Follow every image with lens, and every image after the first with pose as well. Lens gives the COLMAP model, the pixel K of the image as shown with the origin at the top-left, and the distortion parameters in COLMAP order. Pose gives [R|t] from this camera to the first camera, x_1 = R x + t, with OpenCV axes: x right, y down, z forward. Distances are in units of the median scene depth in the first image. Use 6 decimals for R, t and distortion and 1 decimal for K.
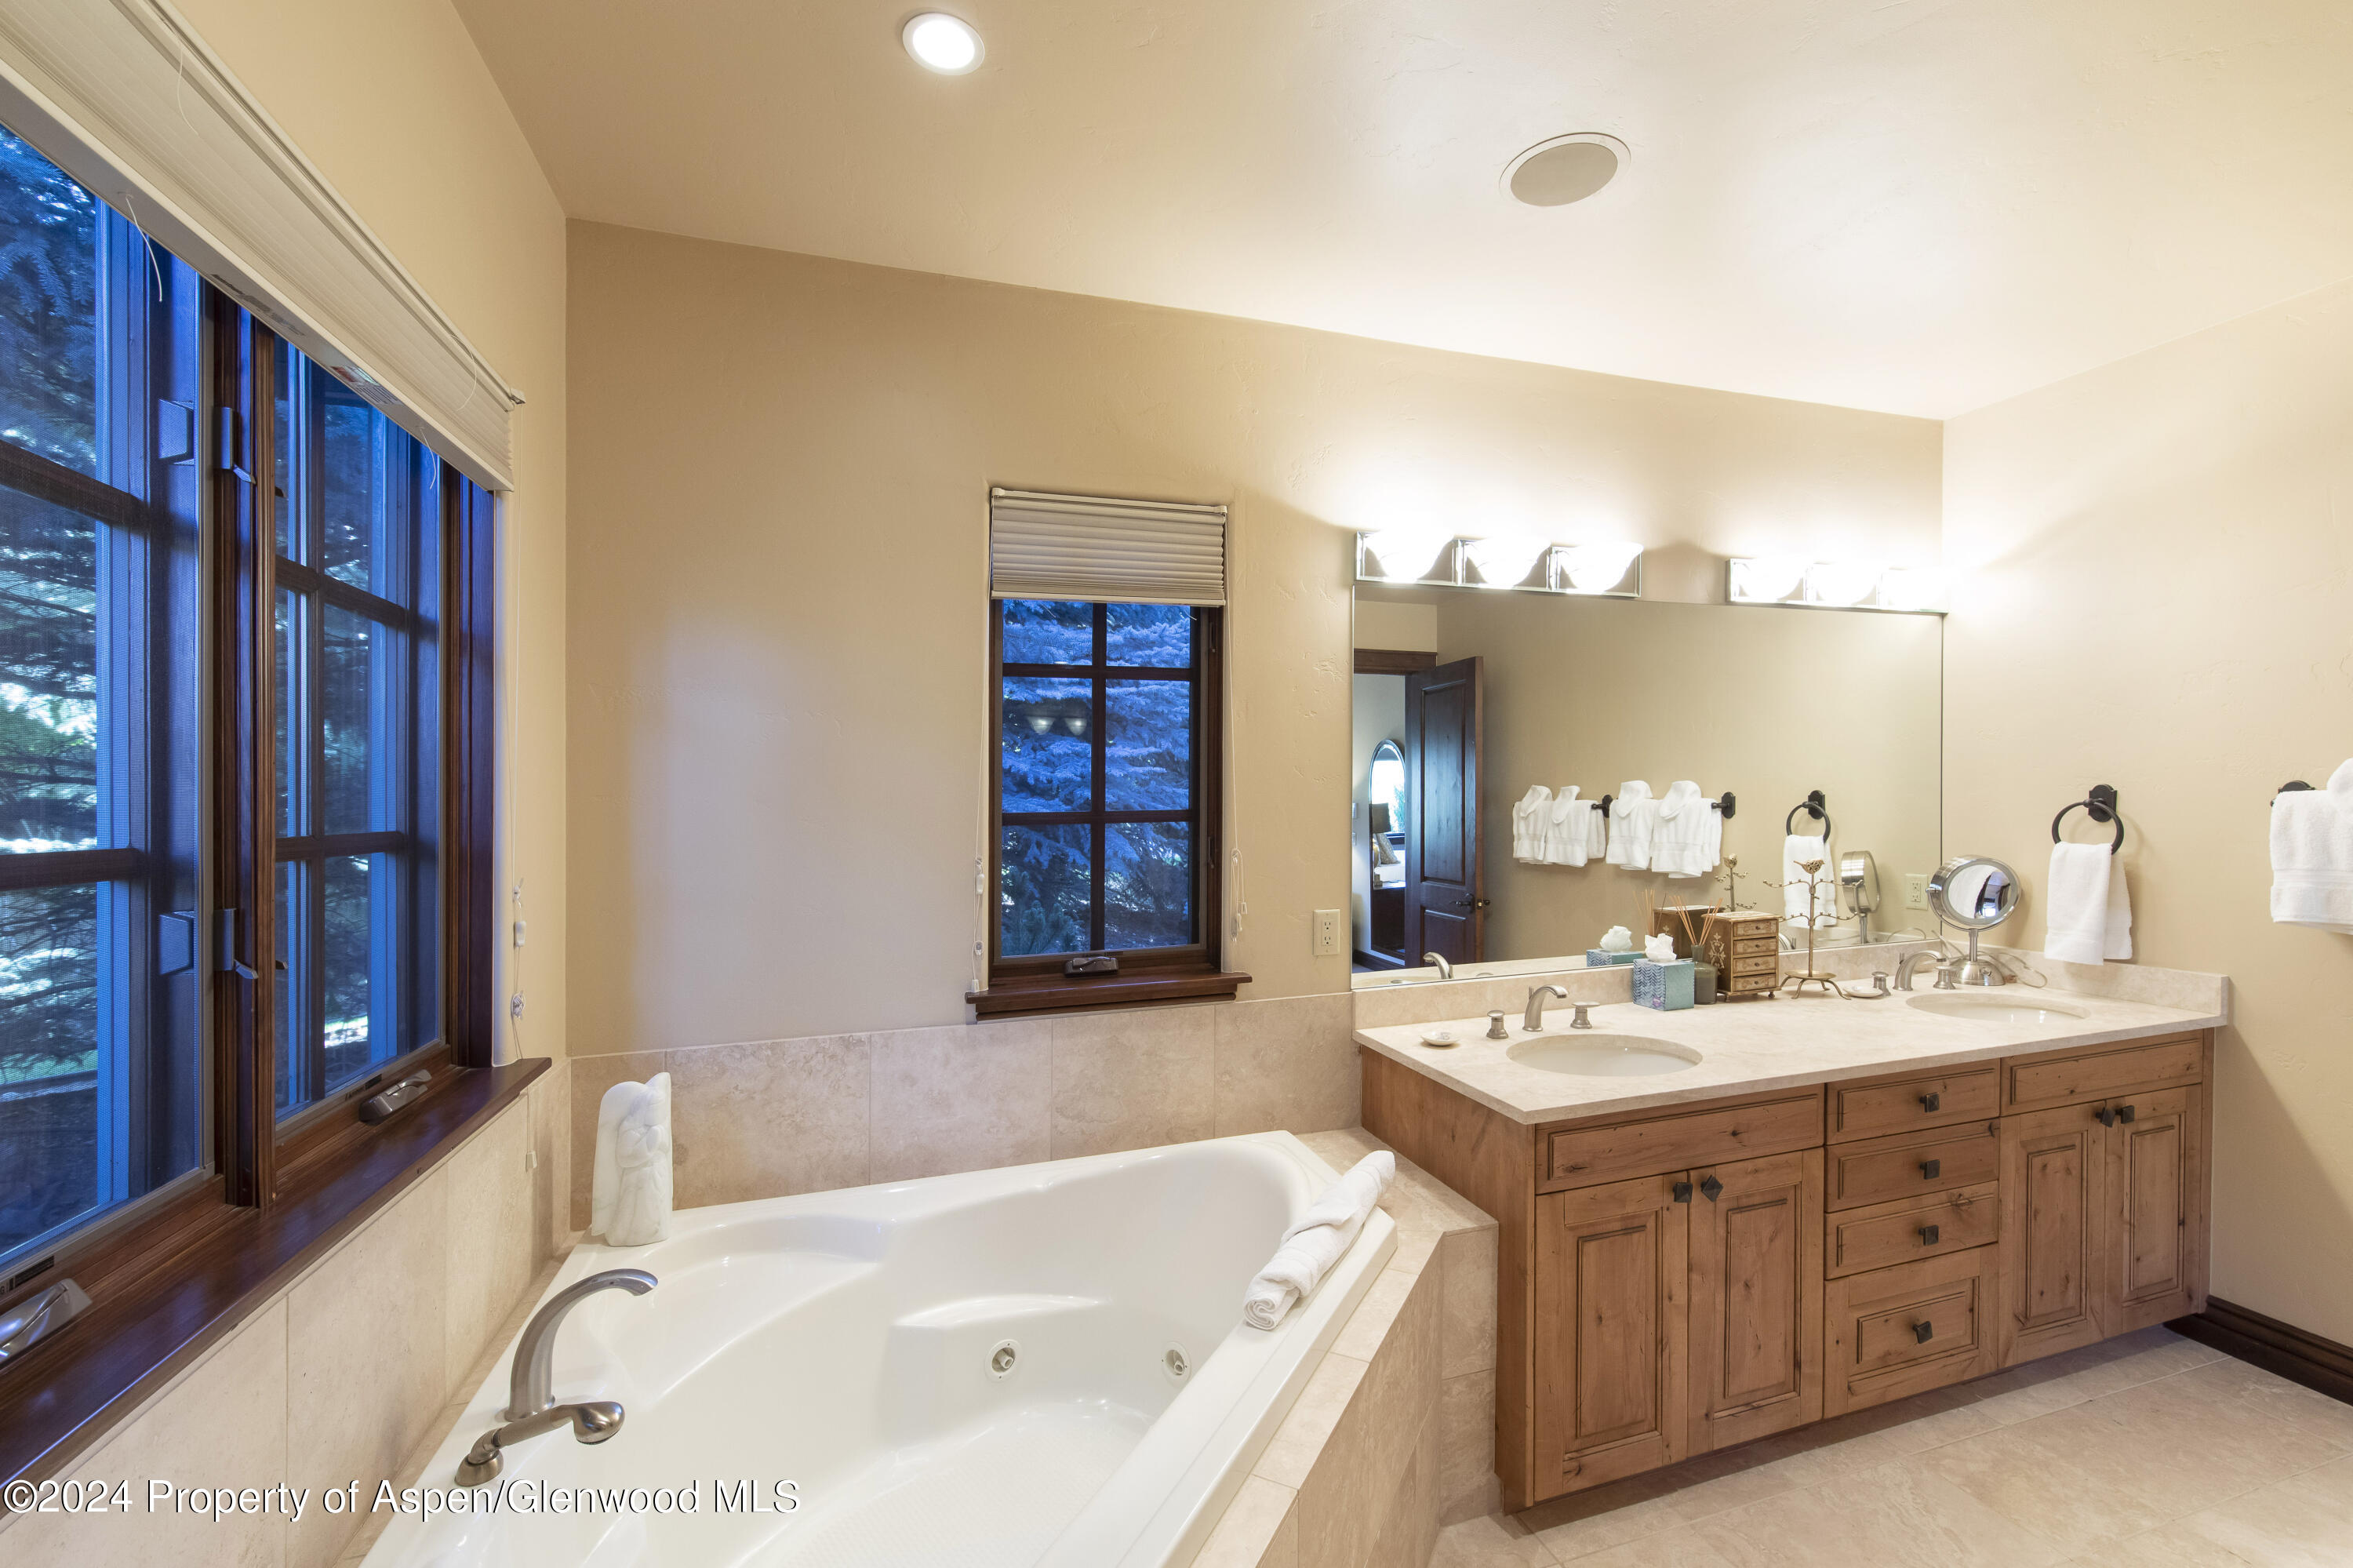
lens RADIAL K [[992.8, 0, 1178.8], [0, 992.8, 797.8], [0, 0, 1]] dist [-0.001764, -0.000093]
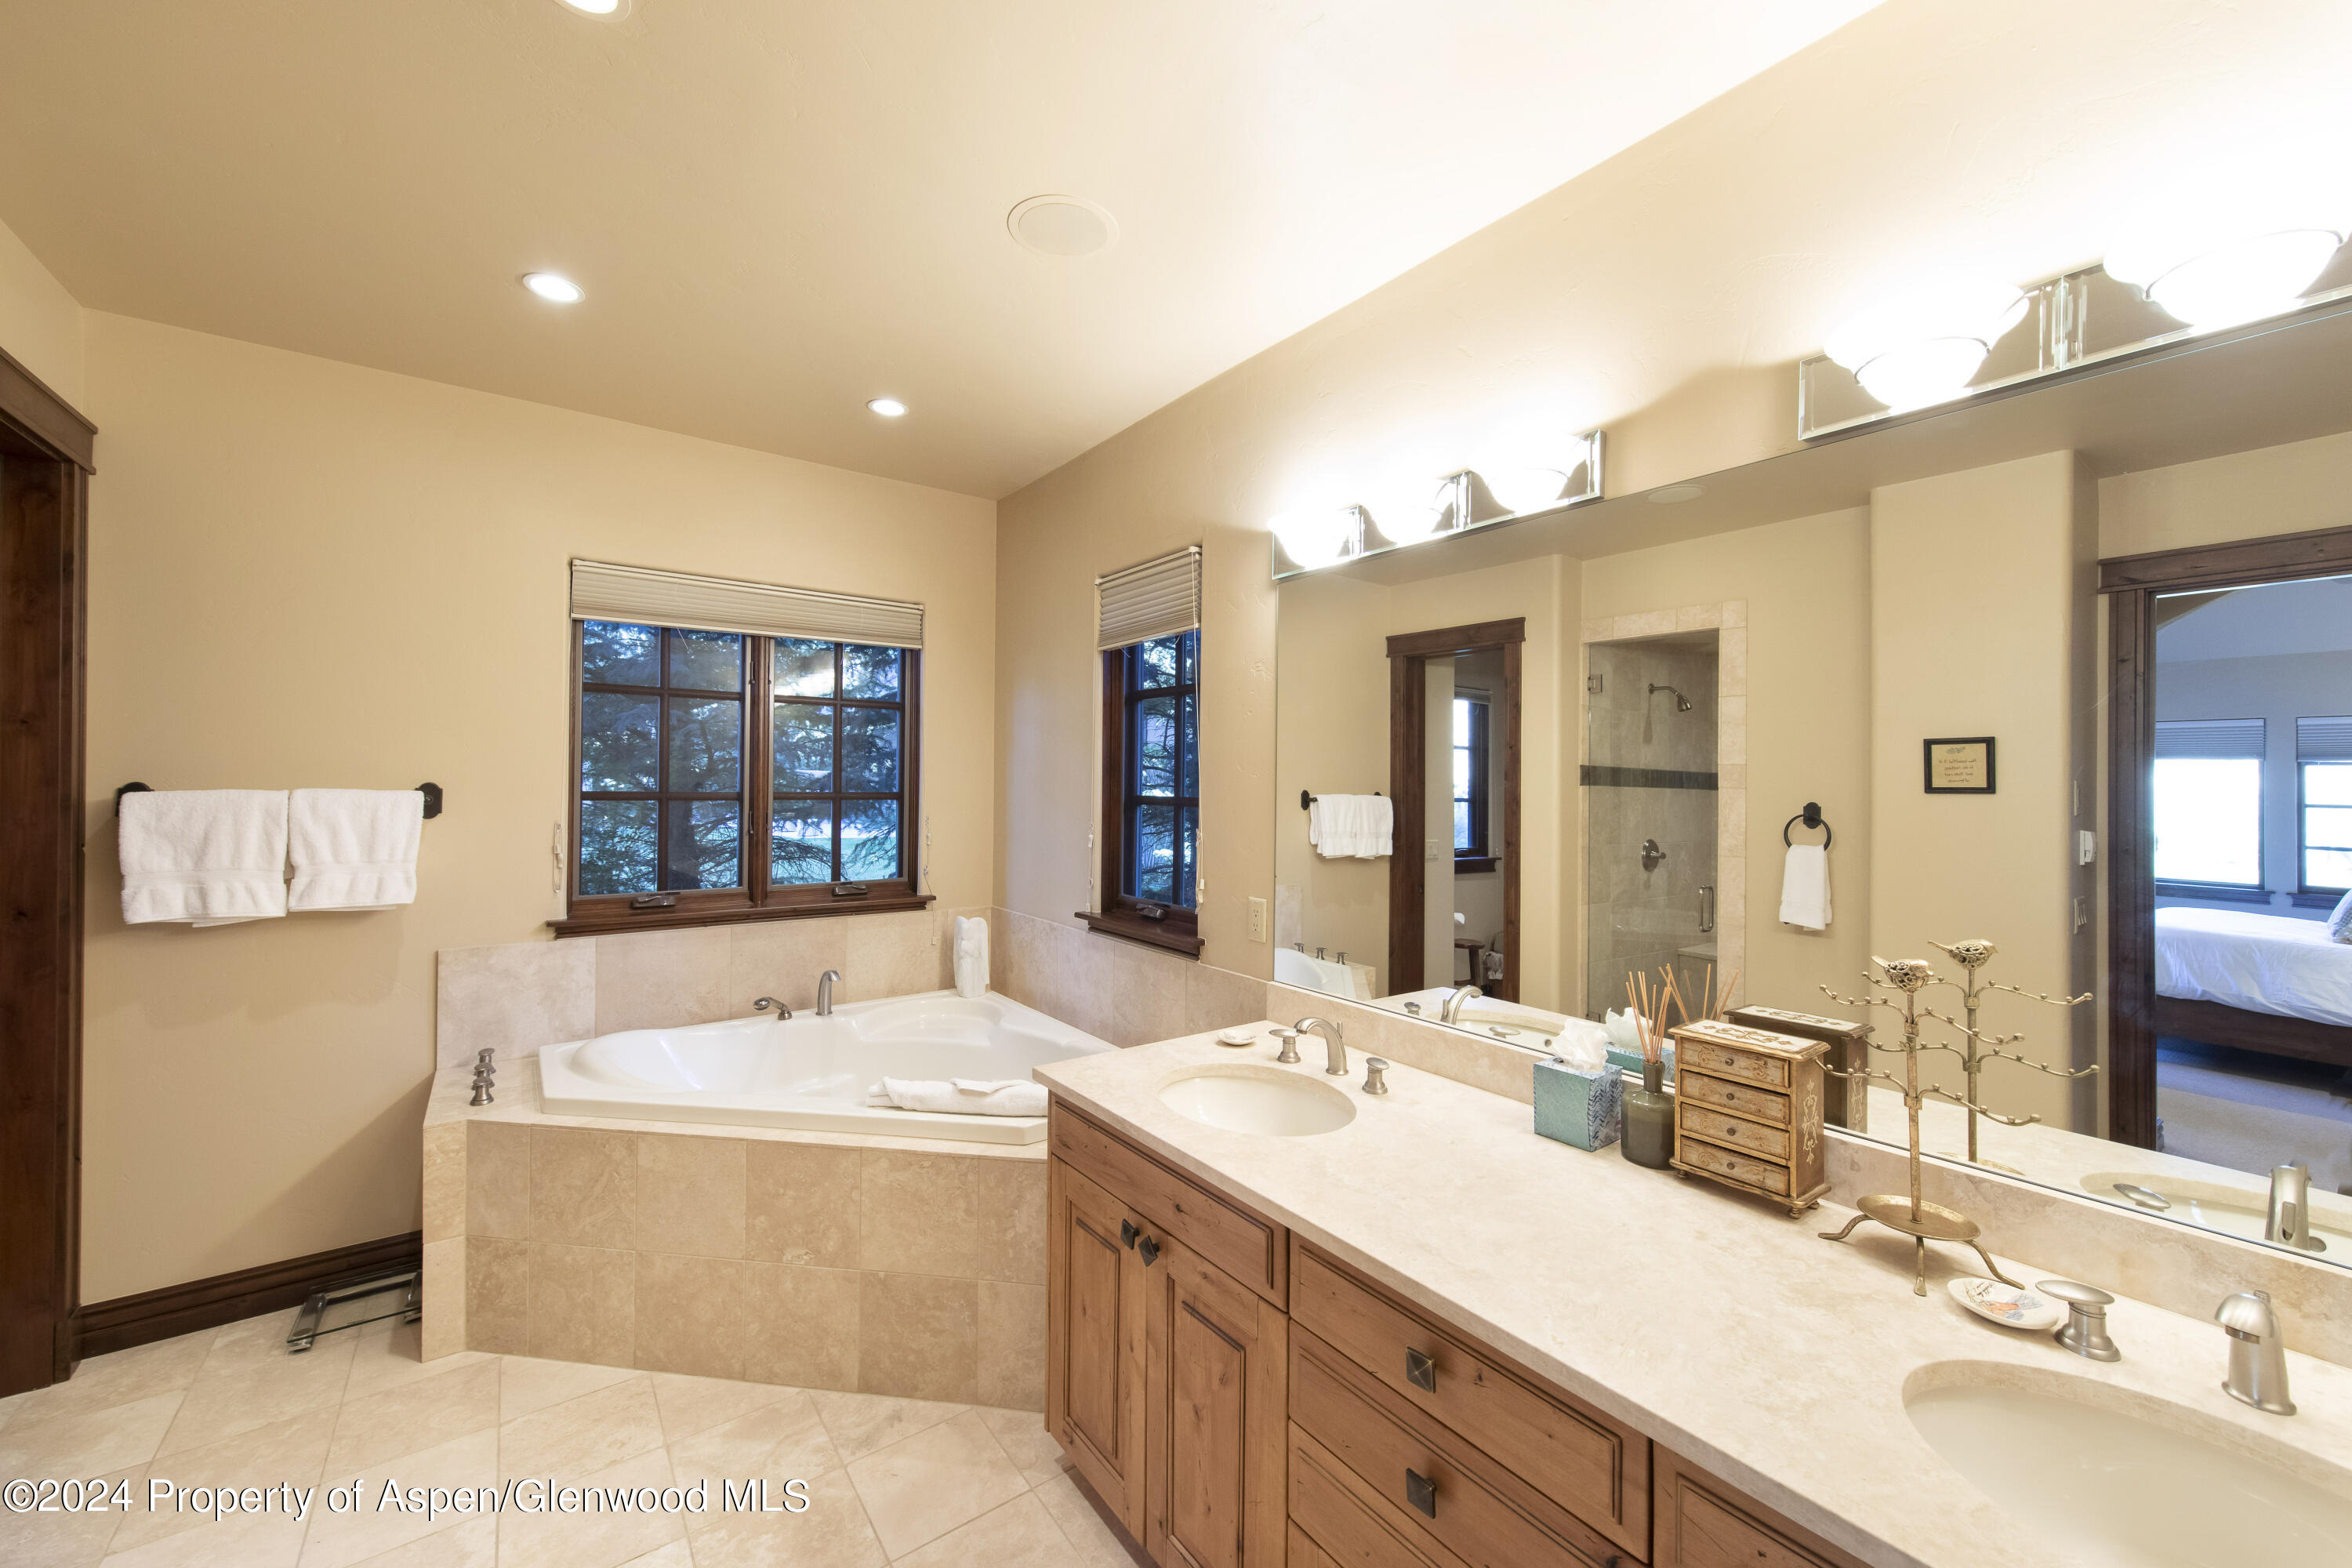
lens RADIAL K [[903.8, 0, 1166.5], [0, 903.8, 768.8], [0, 0, 1]] dist [0.000555, 0.000011]
pose [[0.301554, 0.003968, -0.953441, 1.114463], [-0.008835, 0.999960, 0.001367, -0.026584], [0.953408, 0.008012, 0.301577, 0.666284]]
